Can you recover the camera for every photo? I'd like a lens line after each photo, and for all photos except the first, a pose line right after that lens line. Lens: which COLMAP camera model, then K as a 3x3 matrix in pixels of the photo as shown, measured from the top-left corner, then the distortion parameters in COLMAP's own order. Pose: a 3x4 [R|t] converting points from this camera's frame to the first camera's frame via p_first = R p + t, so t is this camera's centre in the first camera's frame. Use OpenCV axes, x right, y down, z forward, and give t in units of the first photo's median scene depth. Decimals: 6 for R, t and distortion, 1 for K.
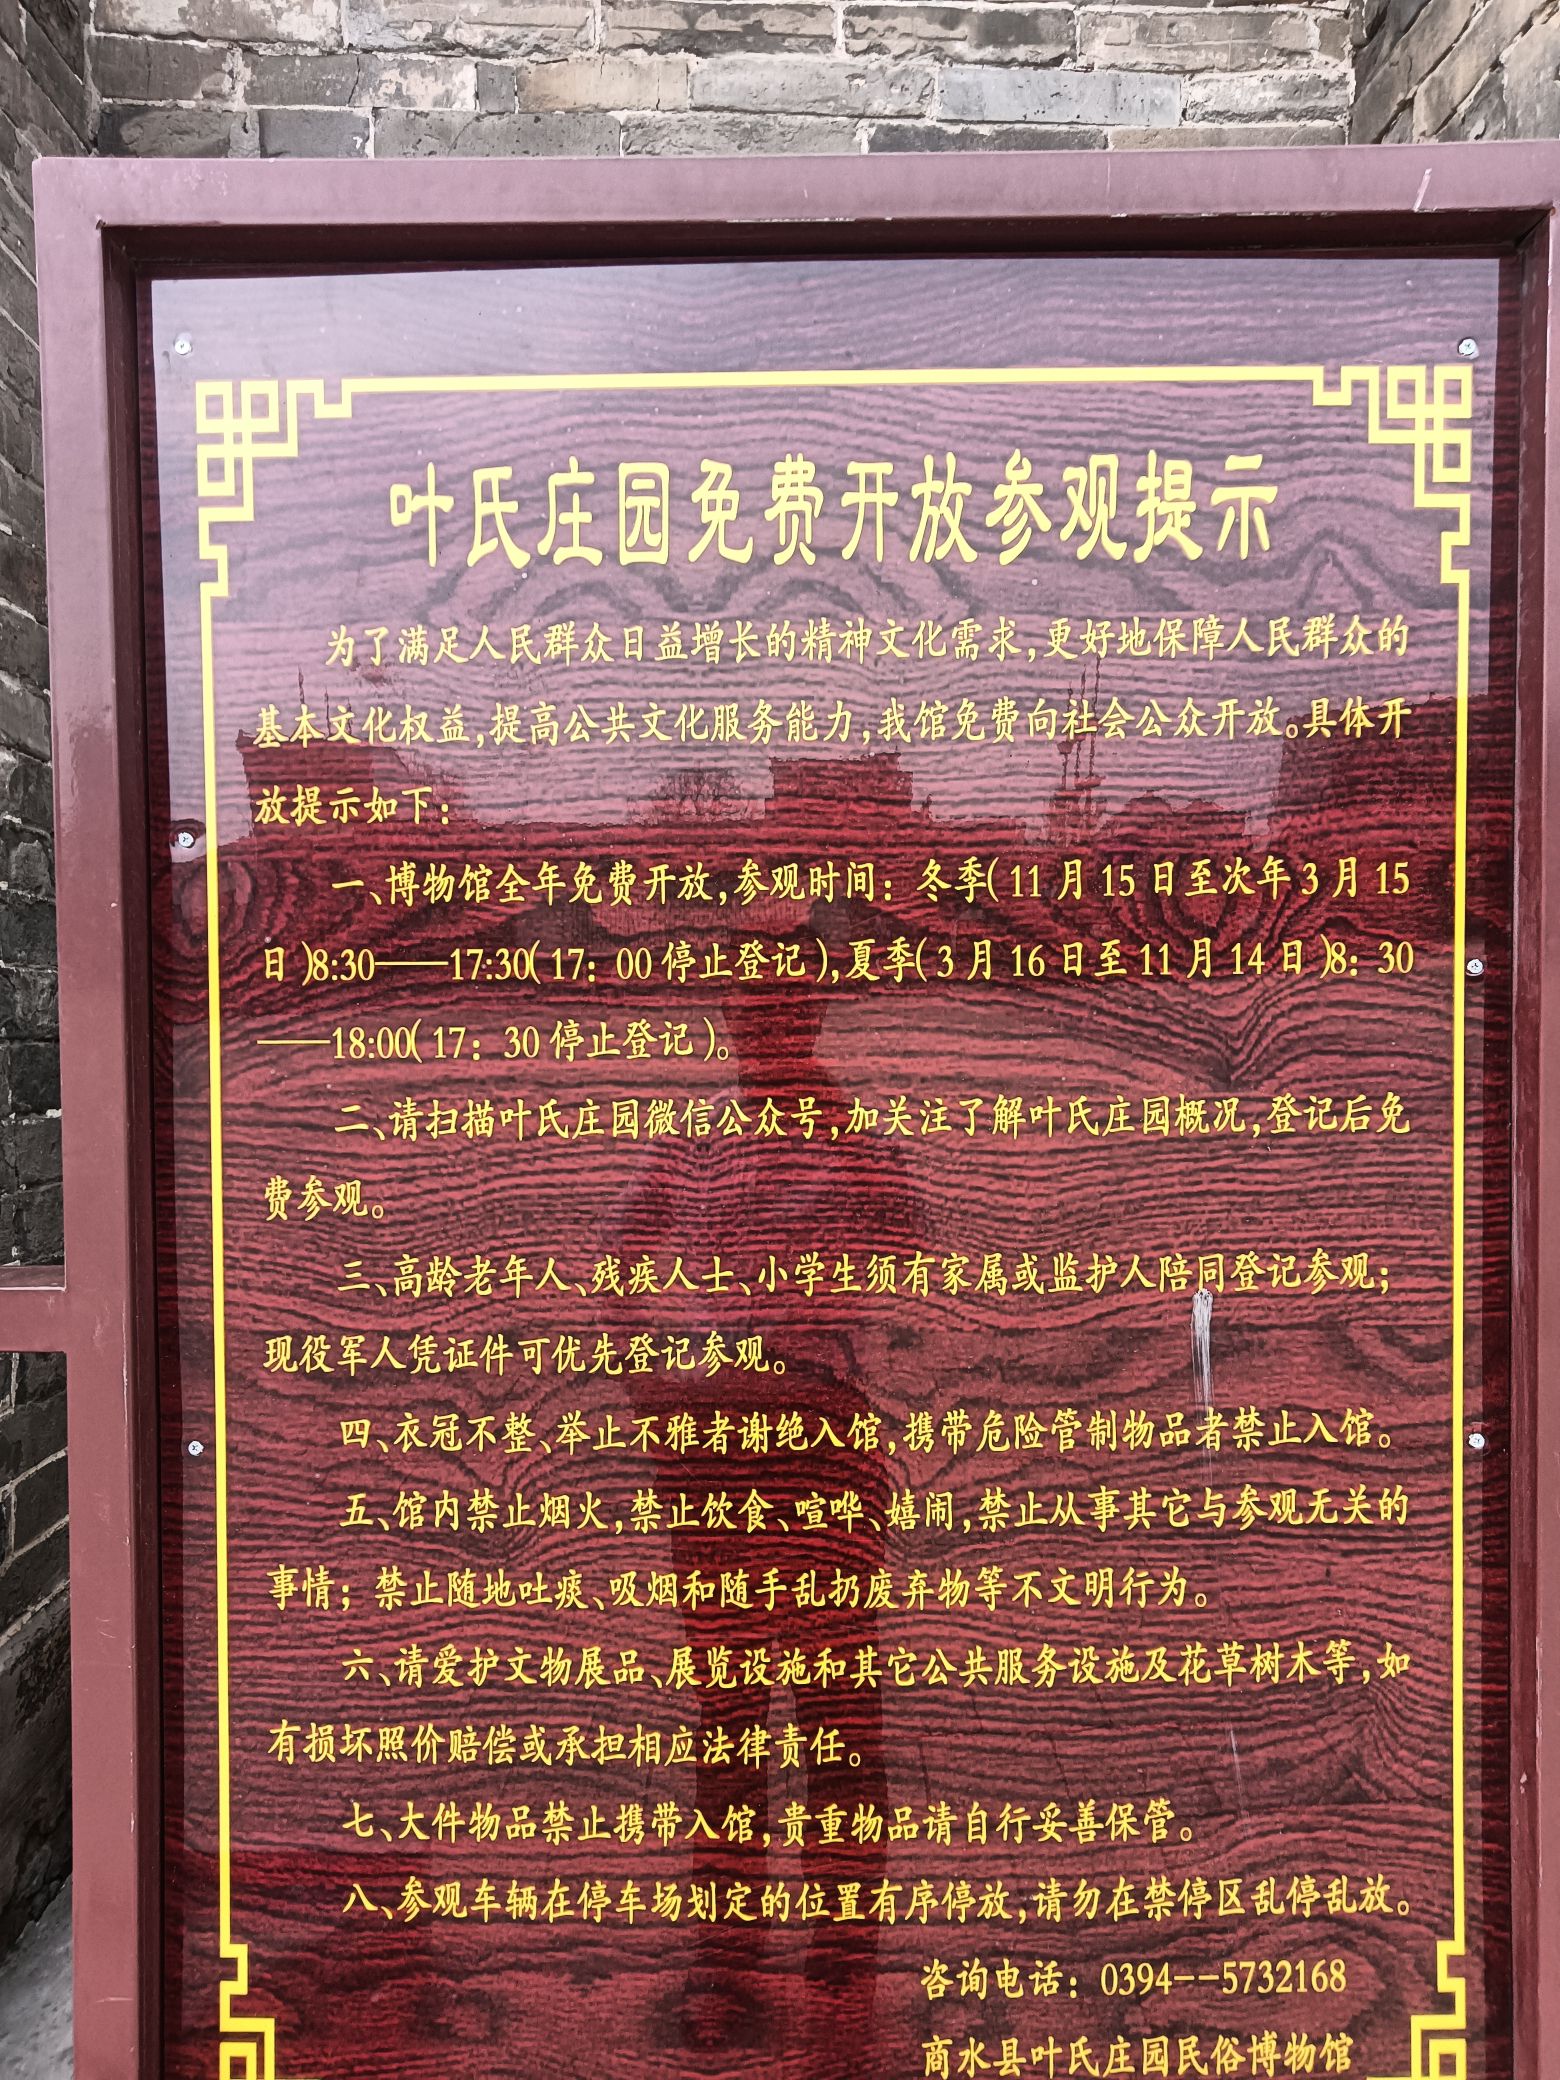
lens RADIAL K [[1557.9, 0, 773.3], [0, 1557.9, 1032.0], [0, 0, 1]] dist [0.081690, -0.063605]
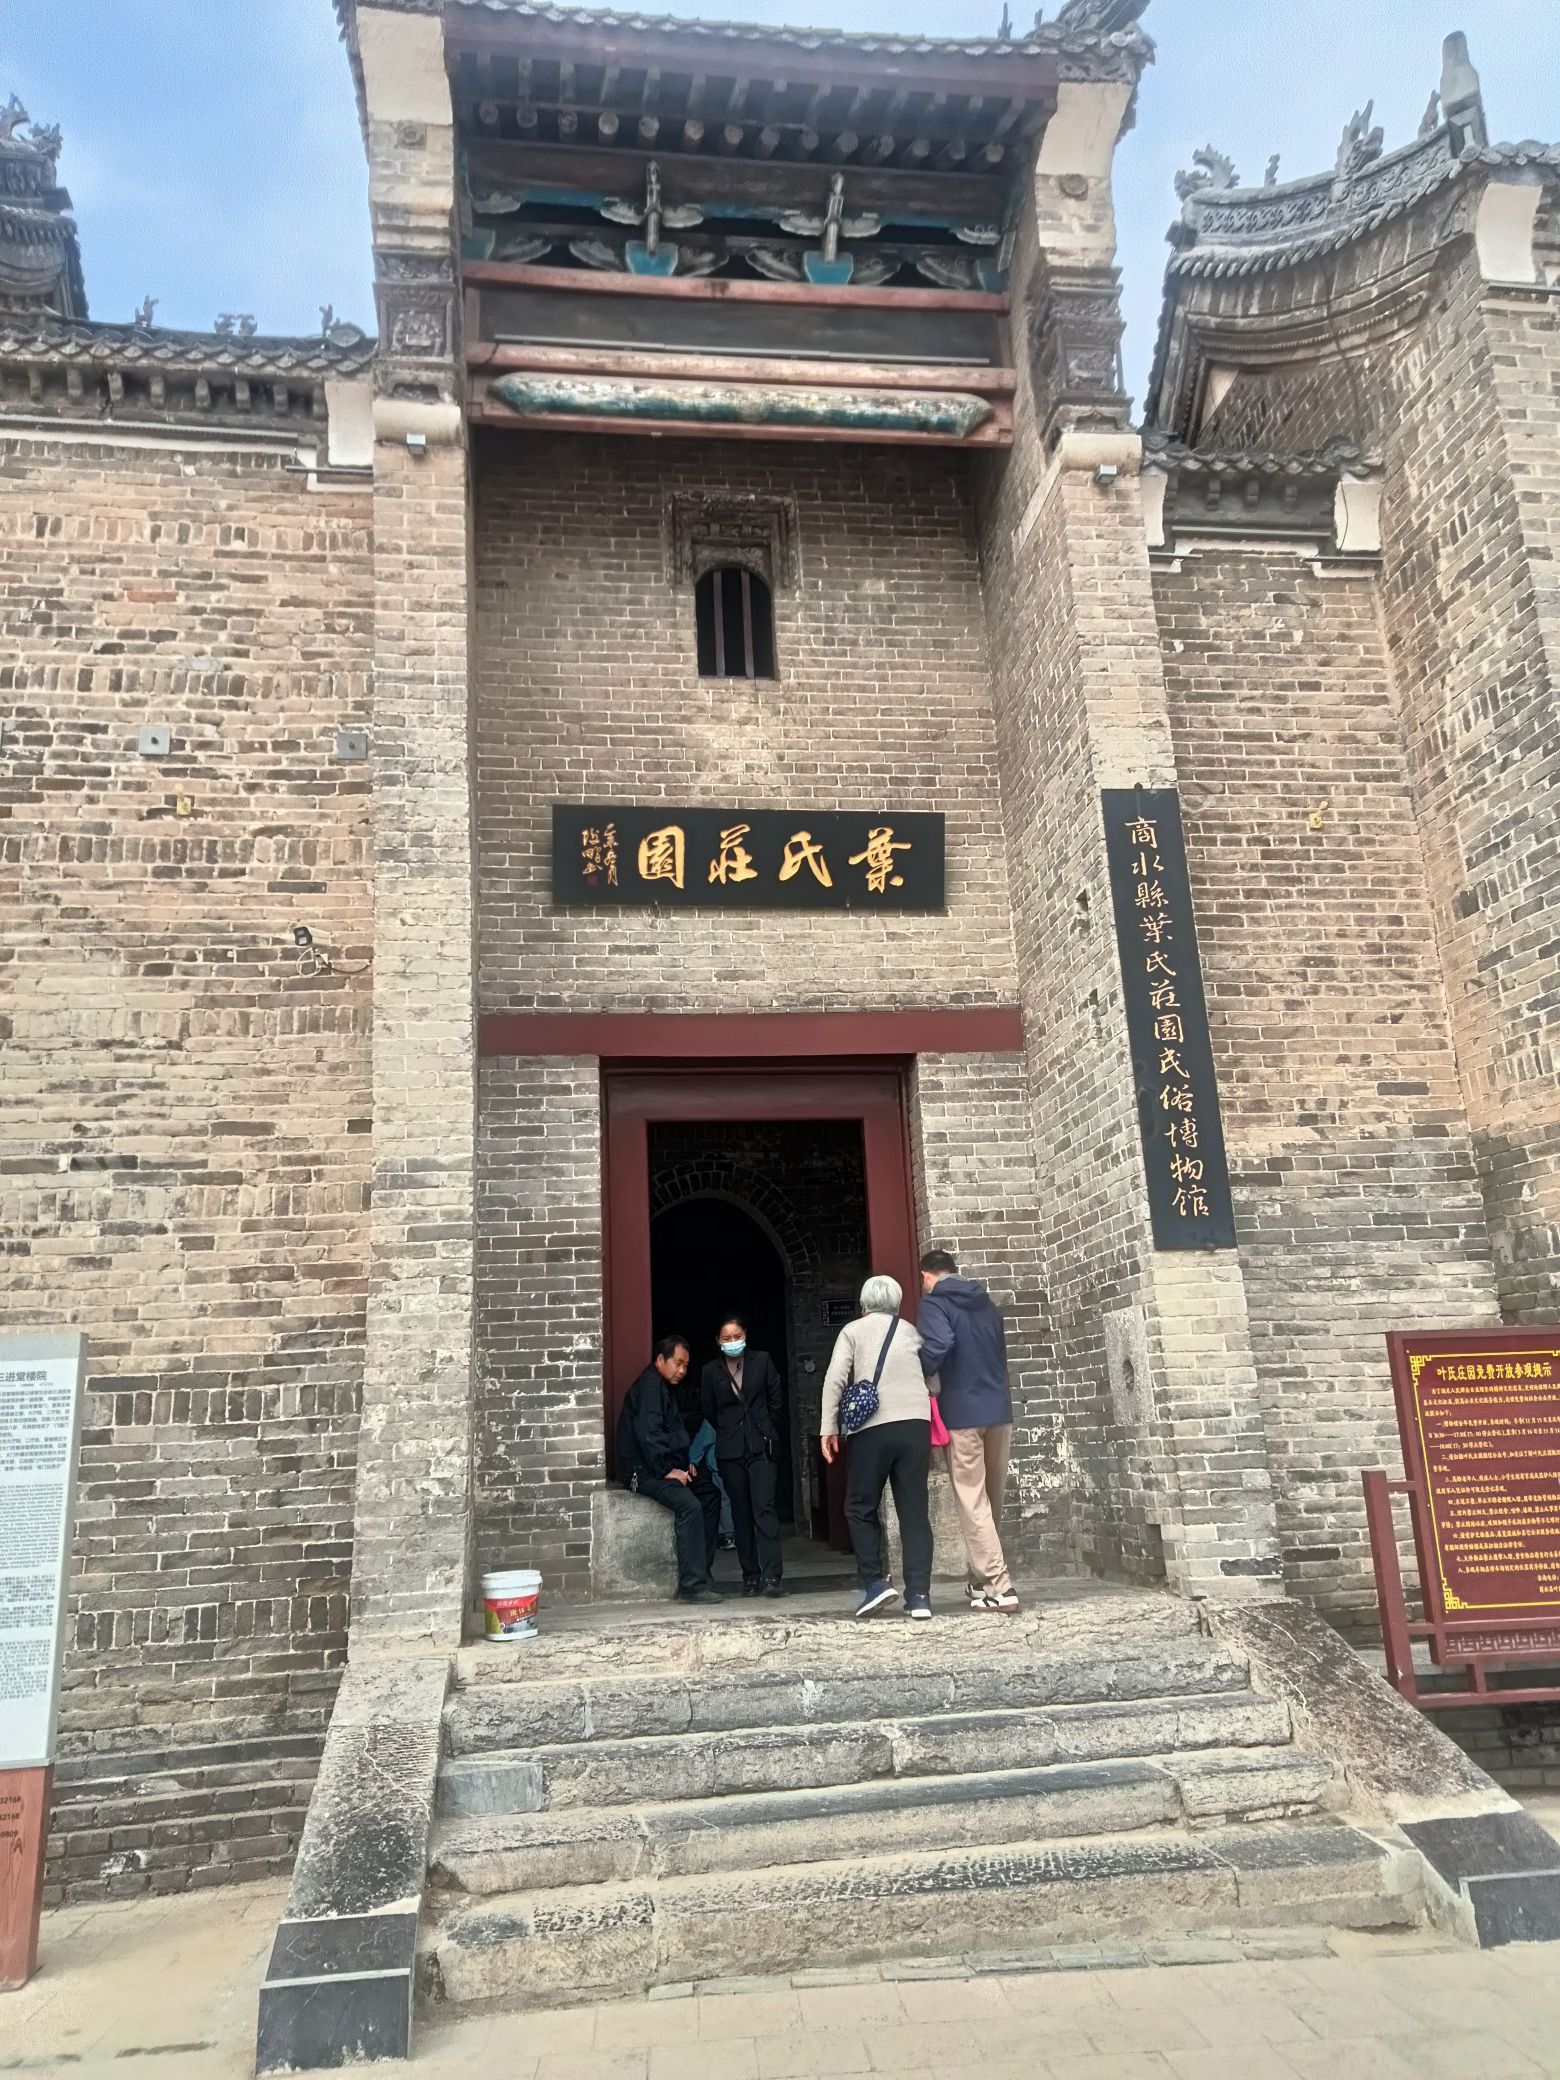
lens RADIAL K [[1557.9, 0, 773.3], [0, 1557.9, 1032.0], [0, 0, 1]] dist [0.081690, -0.063605]
pose [[0.995438, -0.023005, 0.092596, -4.028252], [0.045240, 0.968269, -0.245783, -0.191400], [-0.084003, 0.248851, 0.964892, -6.381642]]
